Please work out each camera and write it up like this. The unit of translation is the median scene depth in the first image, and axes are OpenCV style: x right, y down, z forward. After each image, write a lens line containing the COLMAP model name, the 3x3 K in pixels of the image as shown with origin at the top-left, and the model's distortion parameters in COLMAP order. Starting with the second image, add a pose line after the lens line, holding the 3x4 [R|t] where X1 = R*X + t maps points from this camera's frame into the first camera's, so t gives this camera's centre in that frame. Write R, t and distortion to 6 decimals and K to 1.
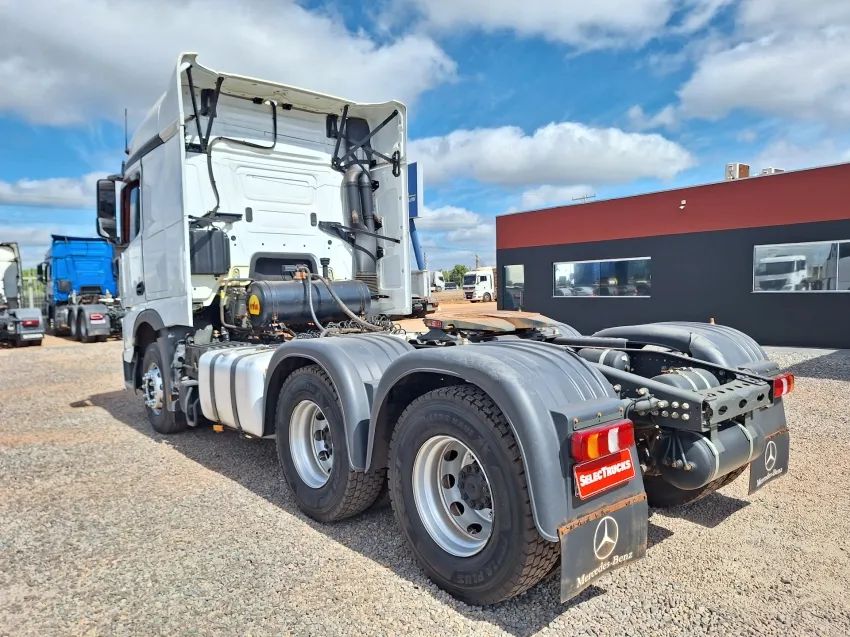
lens RADIAL K [[544.3, 0, 441.1], [0, 544.3, 333.6], [0, 0, 1]] dist [0.036553, -0.003027]
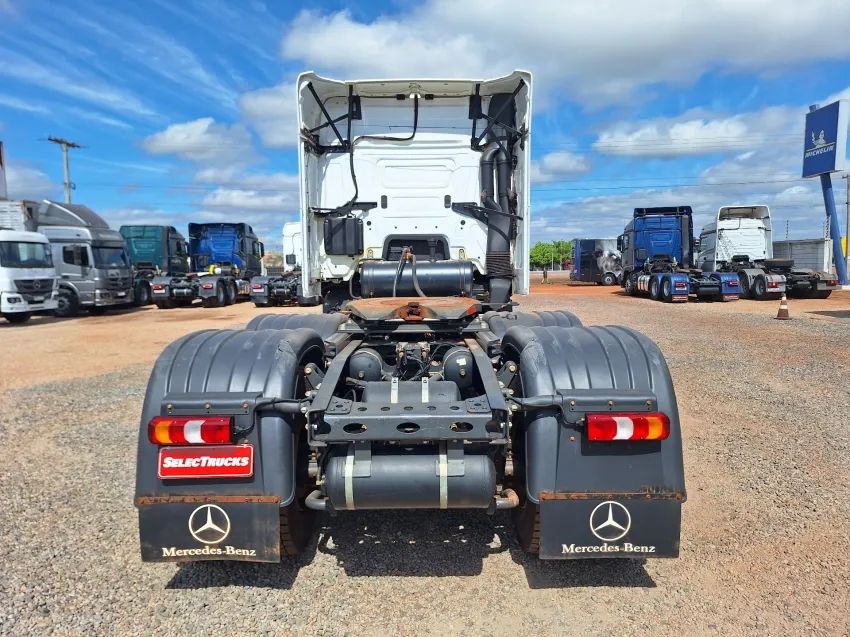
lens RADIAL K [[558.0, 0, 457.4], [0, 558.0, 329.8], [0, 0, 1]] dist [0.048764, -0.002021]
pose [[0.785810, 0.088634, -0.612084, 0.507693], [-0.061794, 0.995977, 0.064892, -0.037220], [0.615373, -0.013170, 0.788126, 0.174266]]
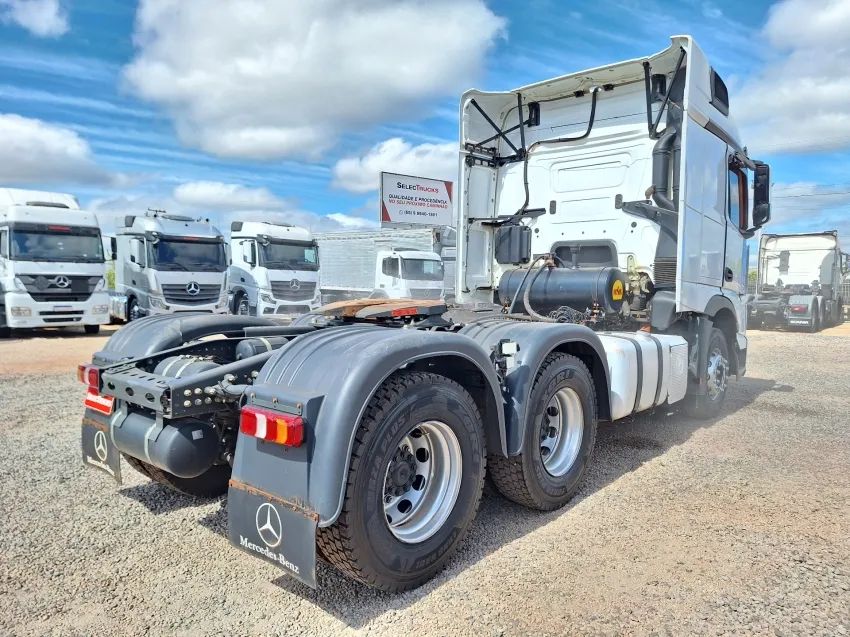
lens RADIAL K [[611.9, 0, 453.9], [0, 611.9, 314.1], [0, 0, 1]] dist [0.055977, -0.001908]
pose [[0.183044, 0.075965, -0.980165, 0.808301], [-0.090906, 0.994046, 0.060064, -0.064420], [0.978893, 0.078108, 0.188860, 0.604623]]
